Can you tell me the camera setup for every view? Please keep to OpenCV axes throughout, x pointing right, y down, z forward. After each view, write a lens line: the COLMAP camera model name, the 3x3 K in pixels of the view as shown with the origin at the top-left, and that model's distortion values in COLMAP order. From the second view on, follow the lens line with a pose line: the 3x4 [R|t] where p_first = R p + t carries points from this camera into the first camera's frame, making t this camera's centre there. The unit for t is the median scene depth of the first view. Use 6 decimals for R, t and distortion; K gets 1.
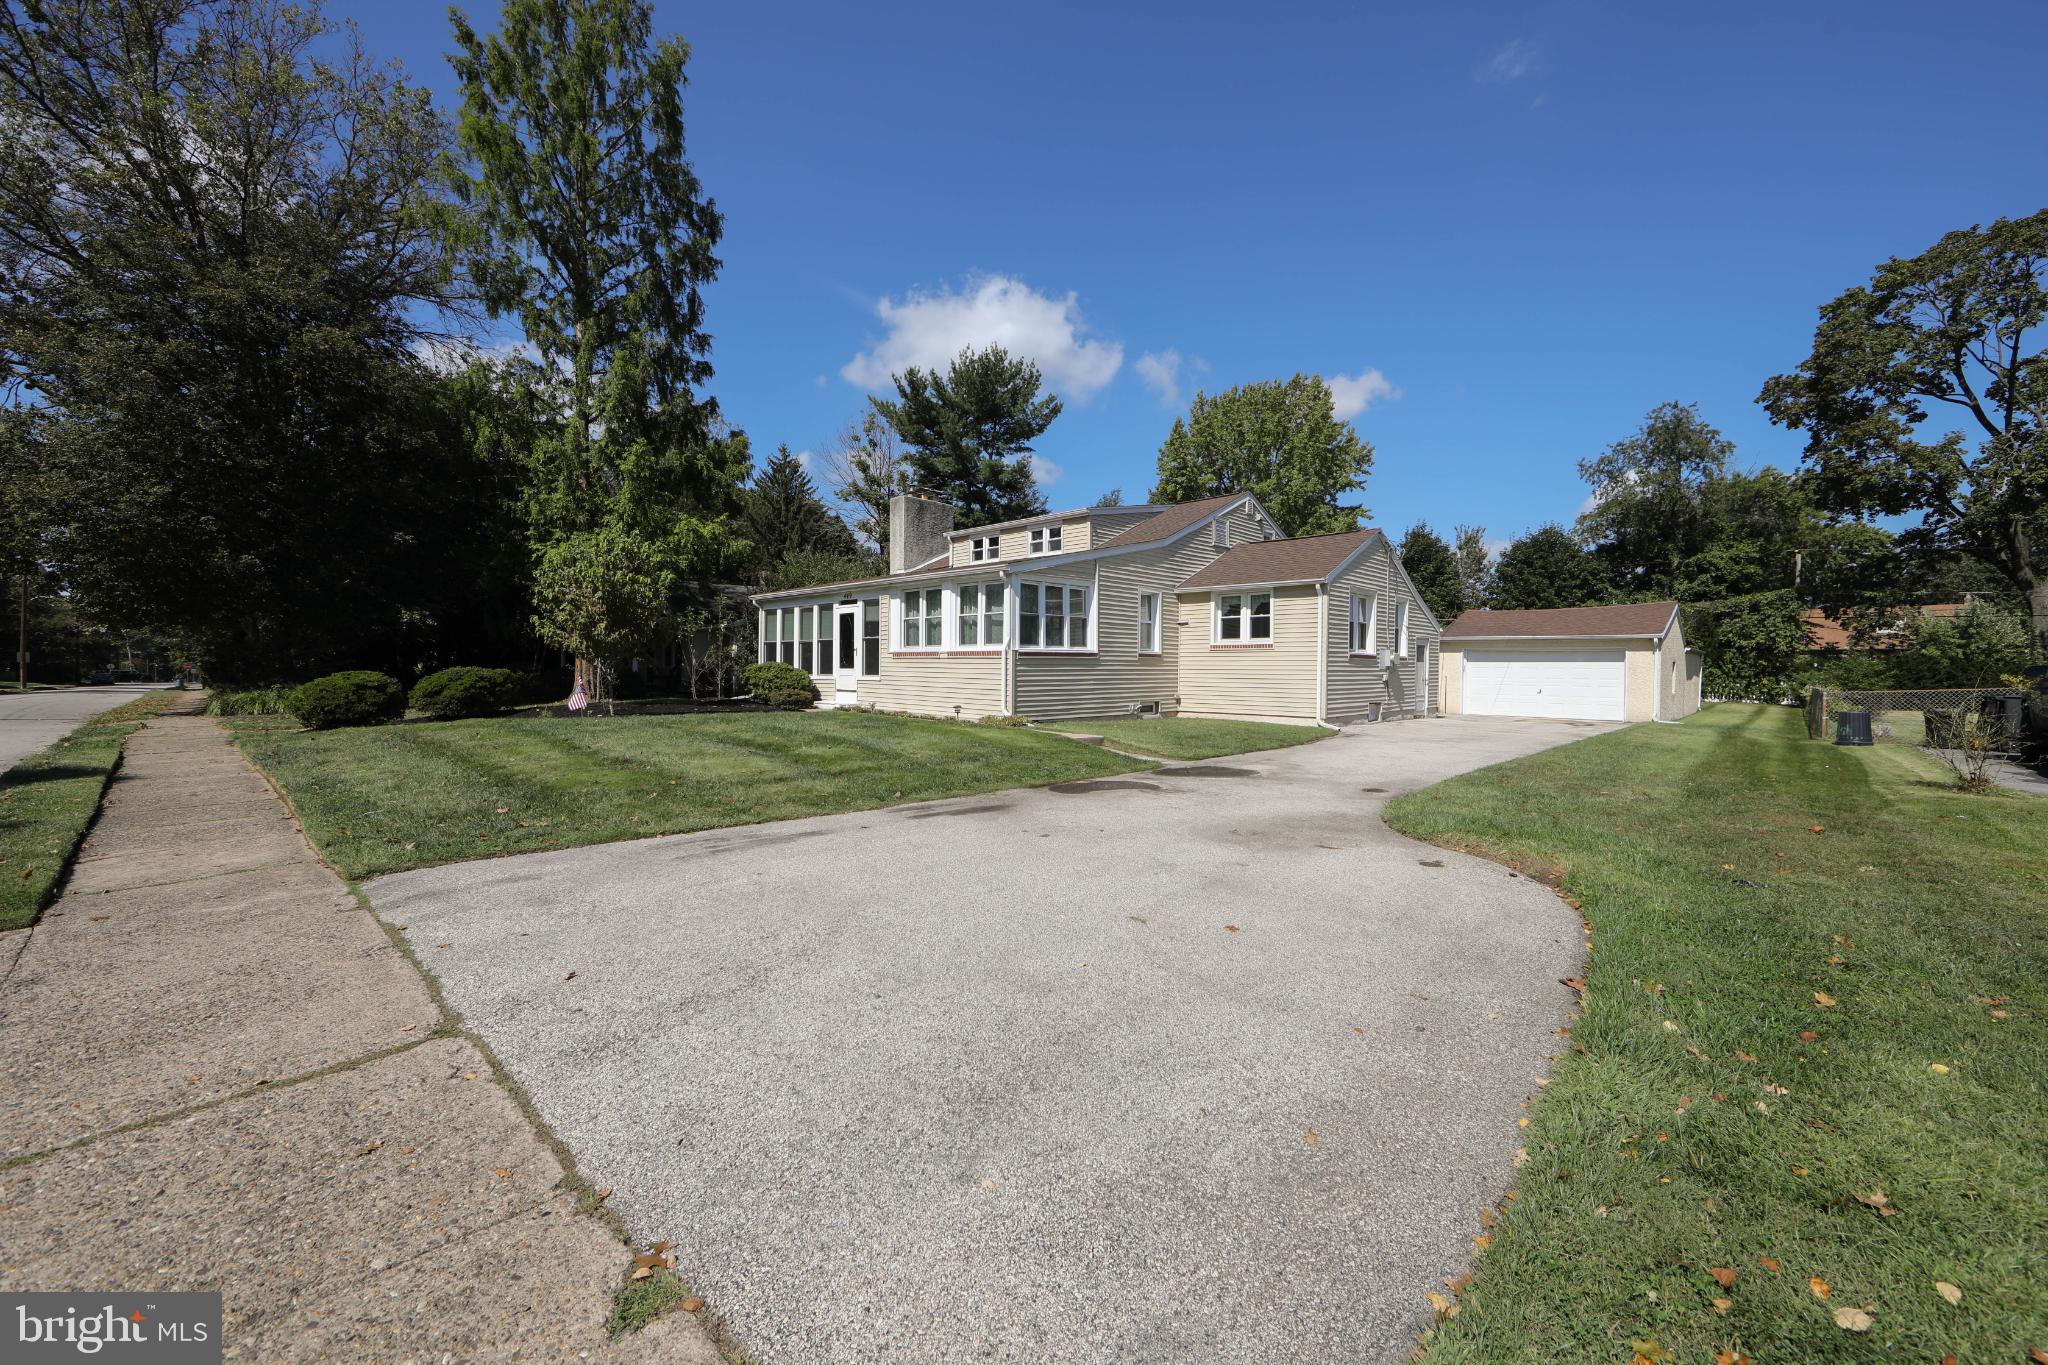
lens RADIAL K [[797.1, 0, 1024.0], [0, 797.1, 664.8], [0, 0, 1]] dist [-0.015887, -0.000133]
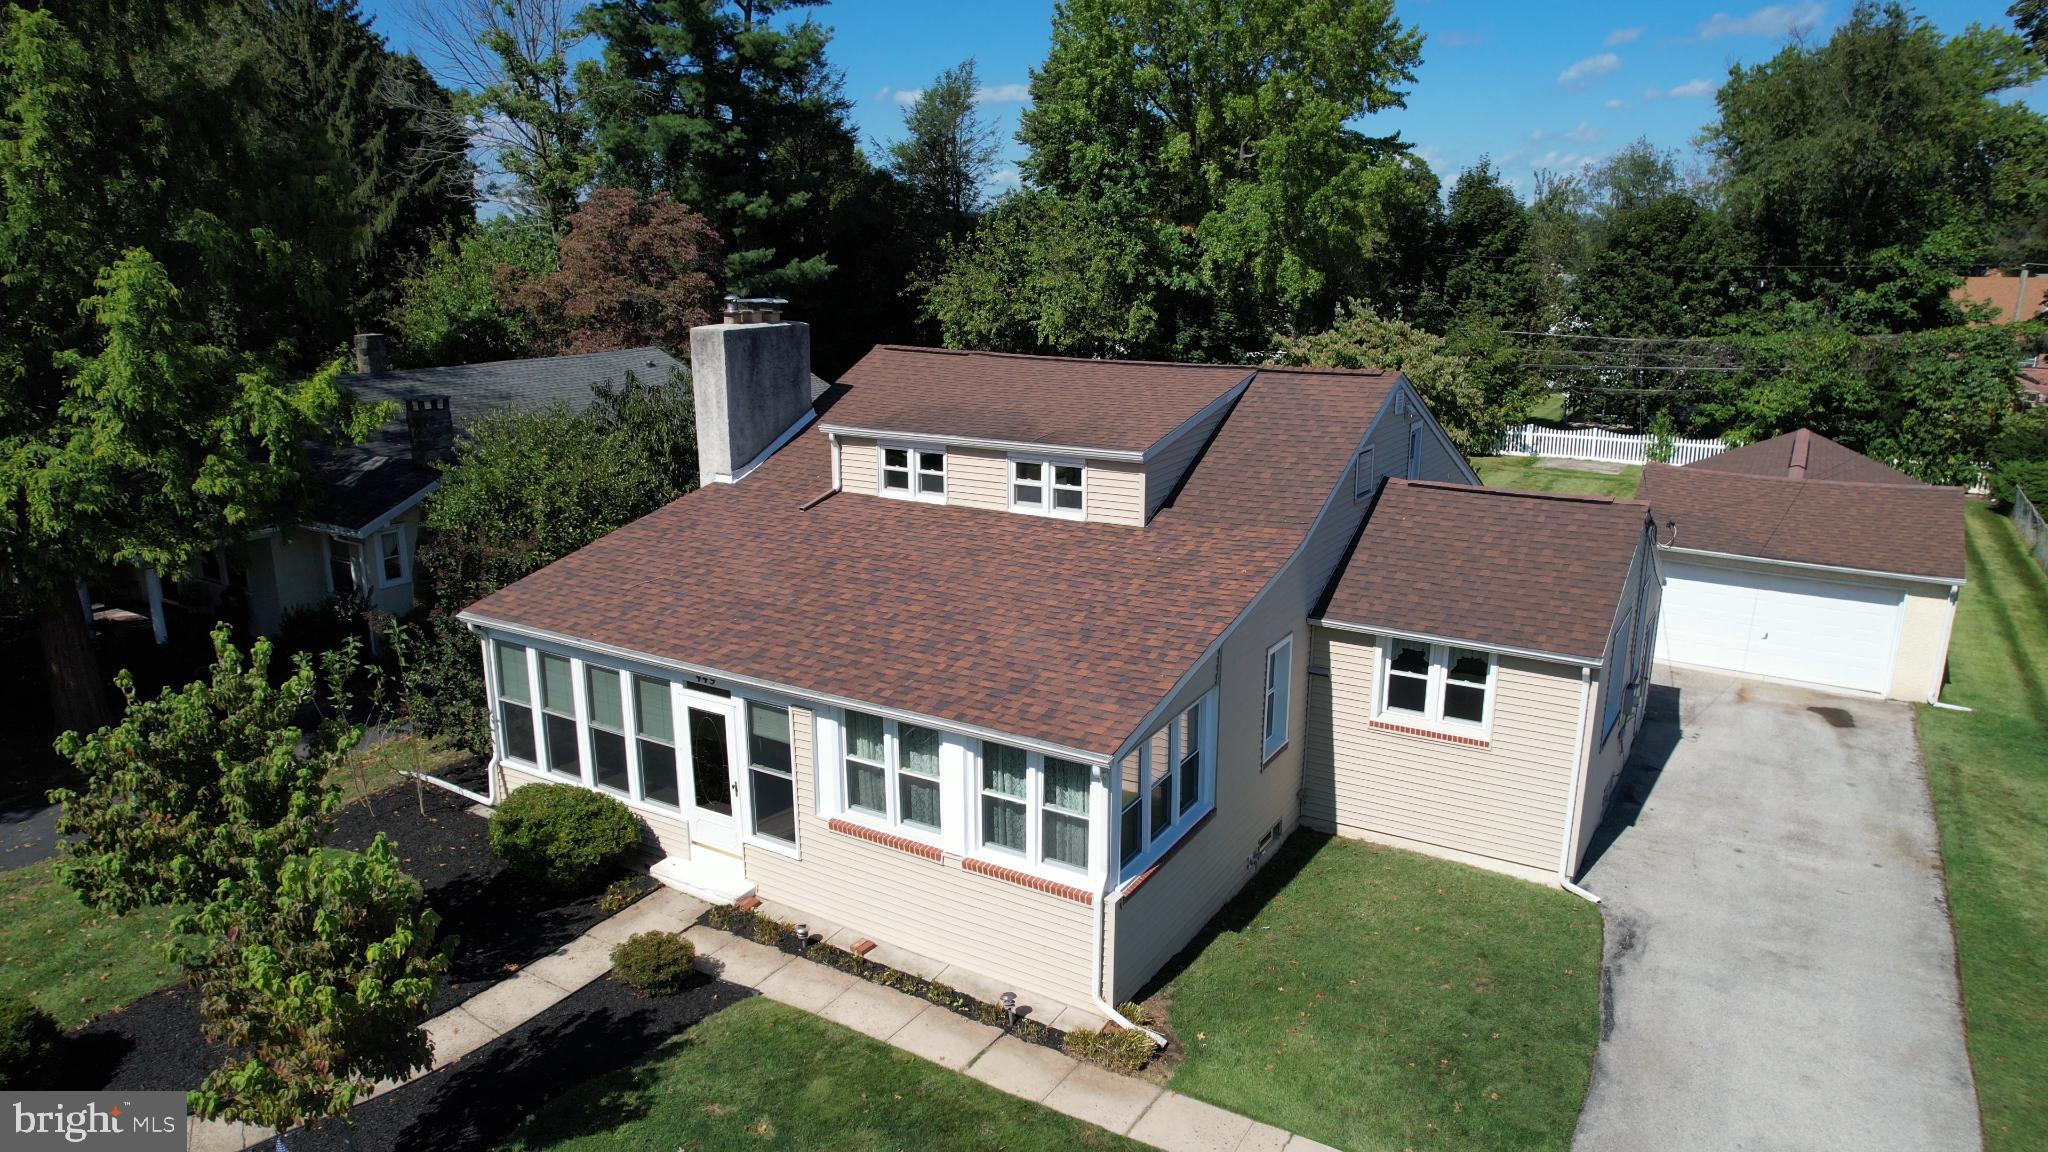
lens RADIAL K [[1306.2, 0, 1036.9], [0, 1306.2, 571.6], [0, 0, 1]] dist [-0.060266, 0.039865]
pose [[0.974936, -0.060820, 0.214012, -0.146666], [0.006196, 0.968959, 0.247143, -0.274766], [-0.222400, -0.239623, 0.945050, 0.148848]]
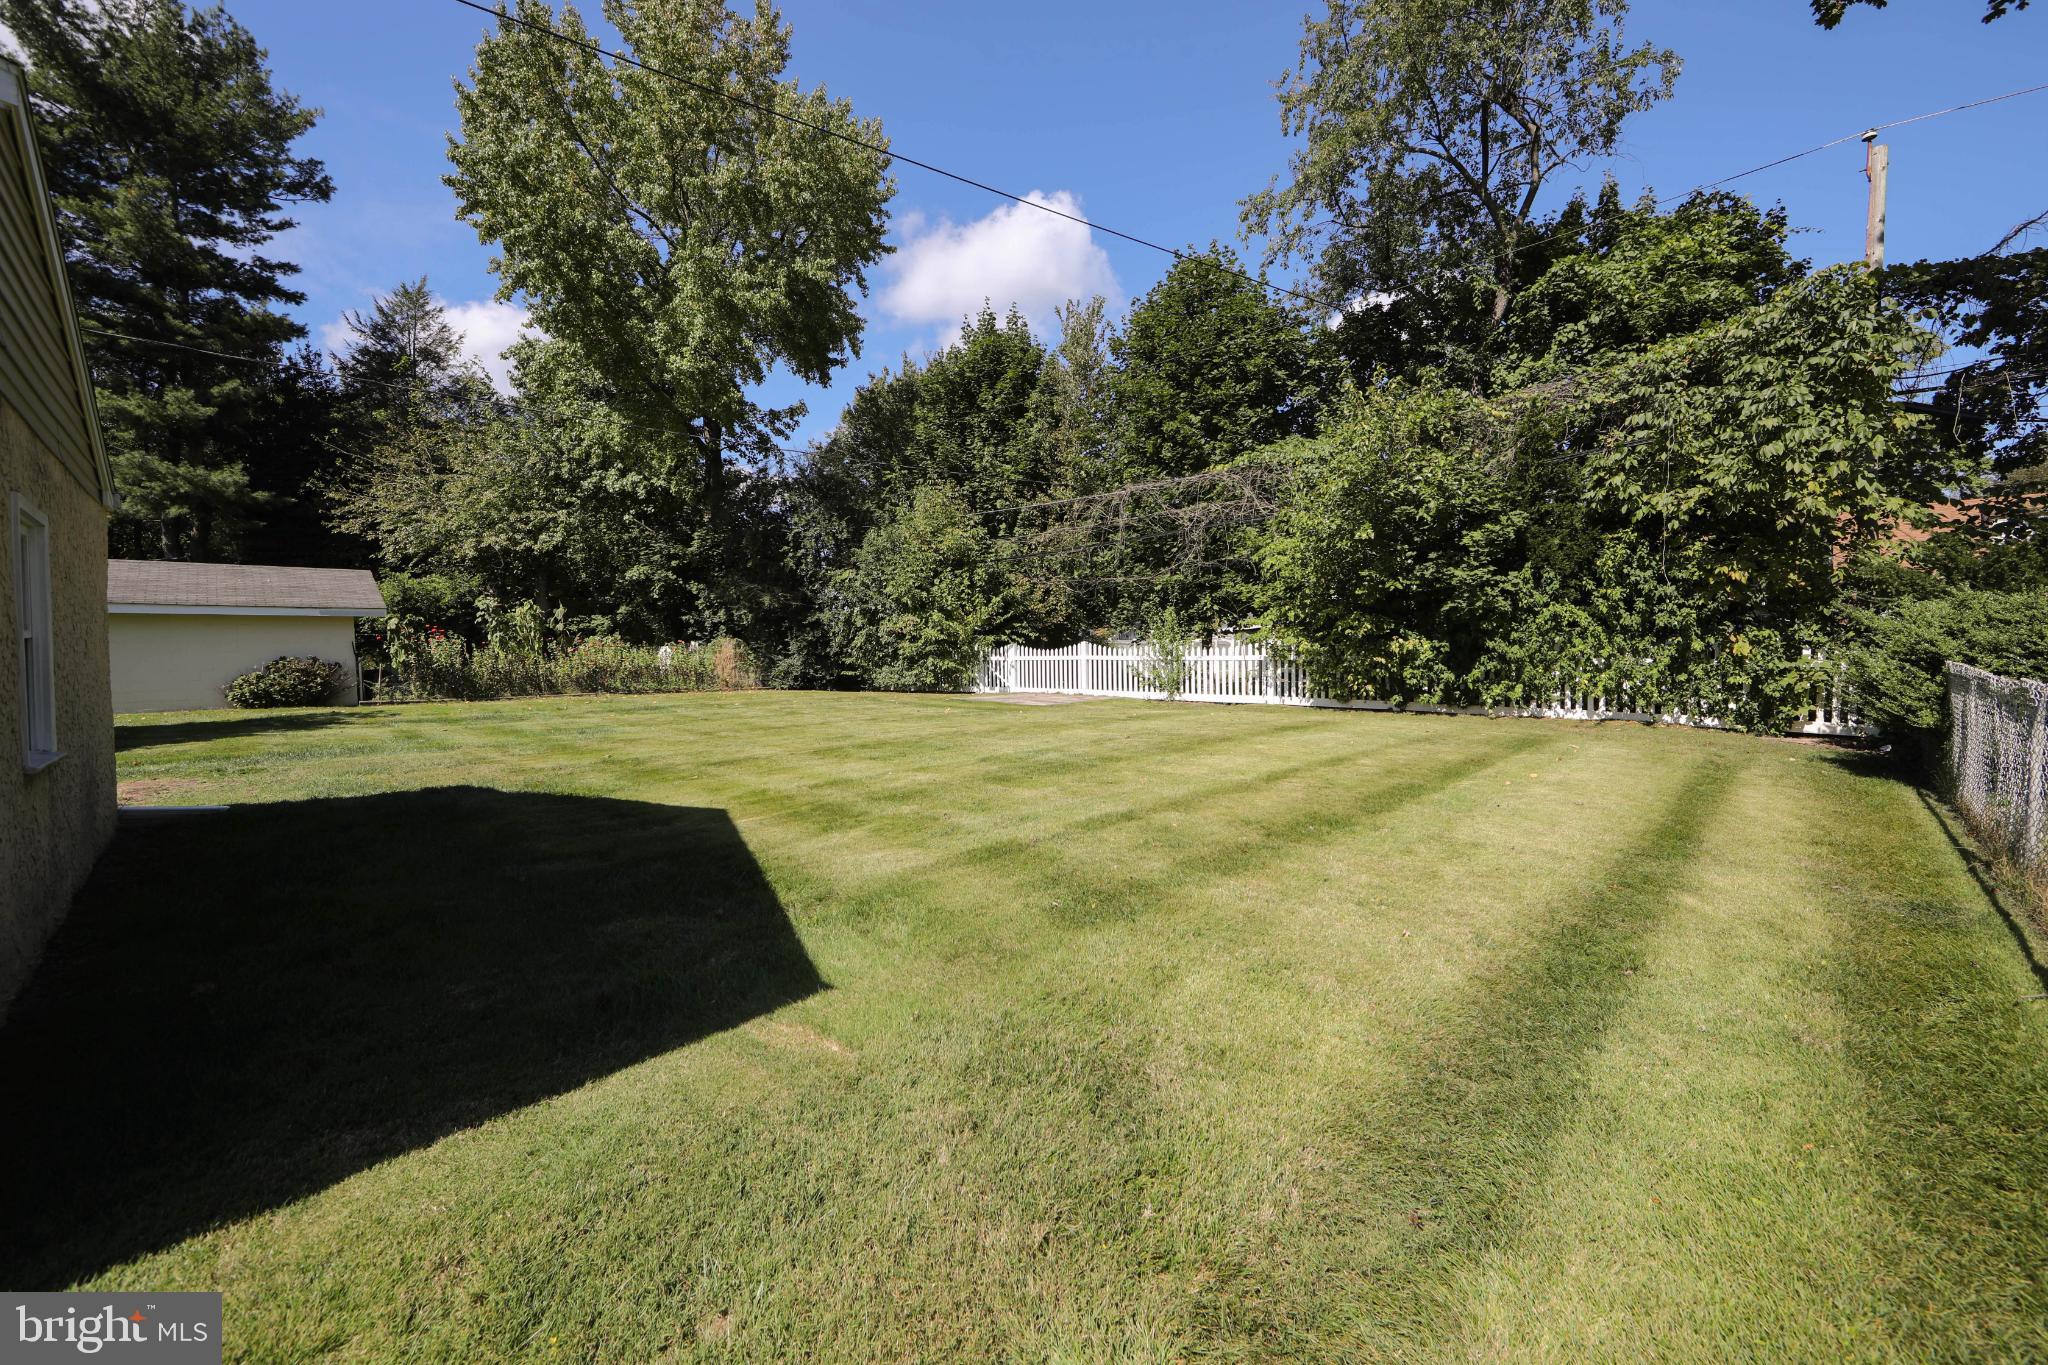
lens RADIAL K [[797.1, 0, 1024.0], [0, 797.1, 664.8], [0, 0, 1]] dist [-0.015887, -0.000133]
pose [[0.999813, -0.012774, -0.014537, 1.160936], [0.013232, 0.999406, 0.031835, 0.025617], [0.014122, -0.032022, 0.999387, 1.204947]]
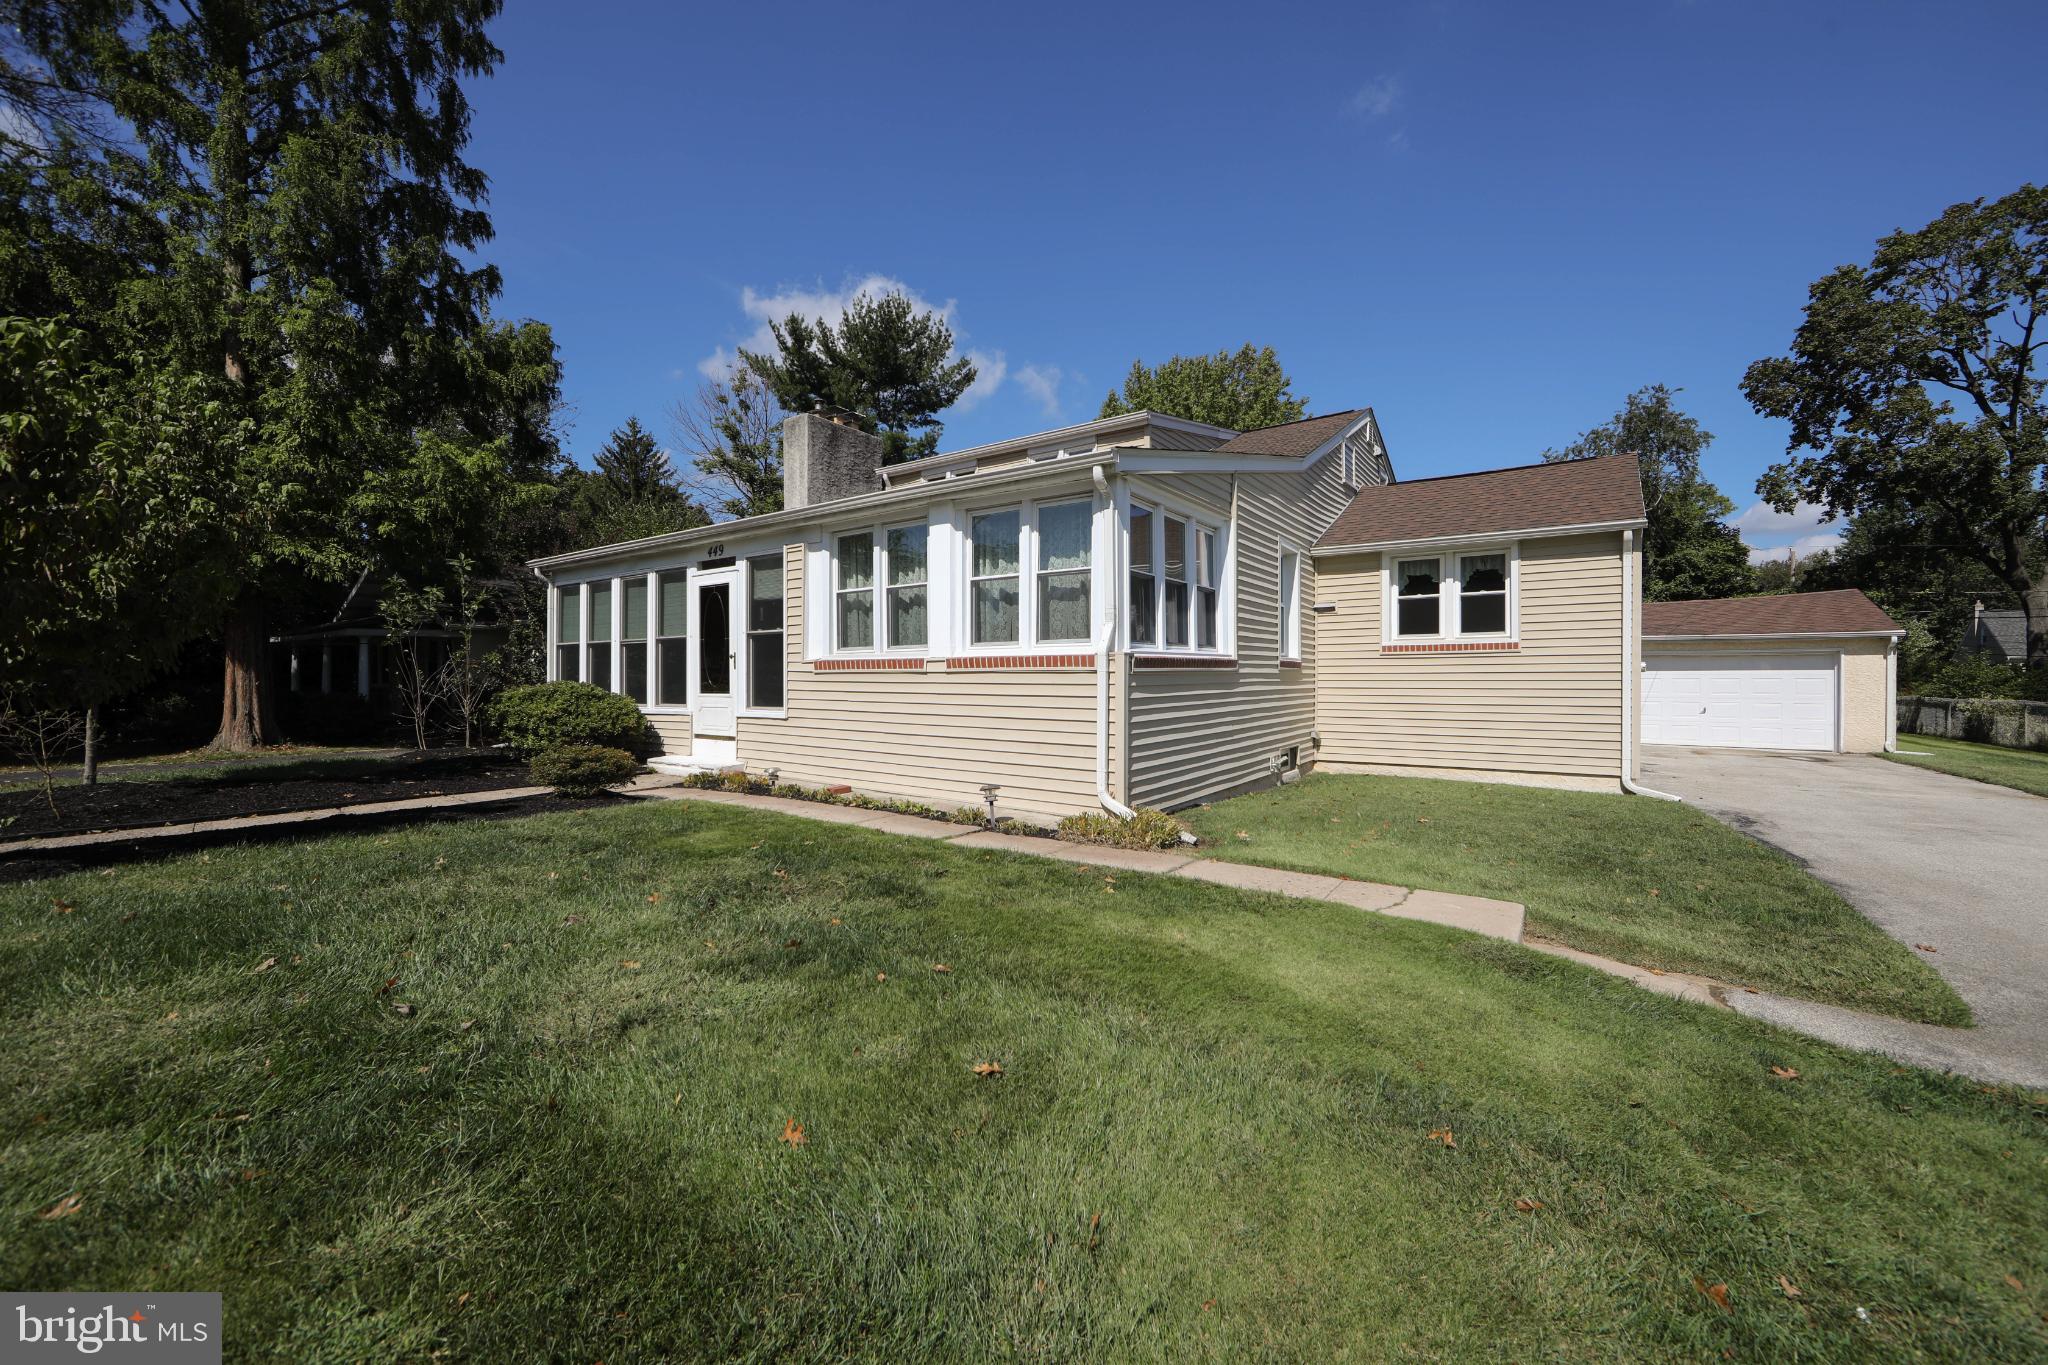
lens RADIAL K [[797.2, 0, 1027.0], [0, 797.2, 677.9], [0, 0, 1]] dist [-0.011781, 0.000180]
pose [[0.987716, -0.008498, 0.156029, -0.081312], [0.007995, 0.999961, 0.003855, -0.004468], [-0.156055, -0.002560, 0.987745, 0.362114]]
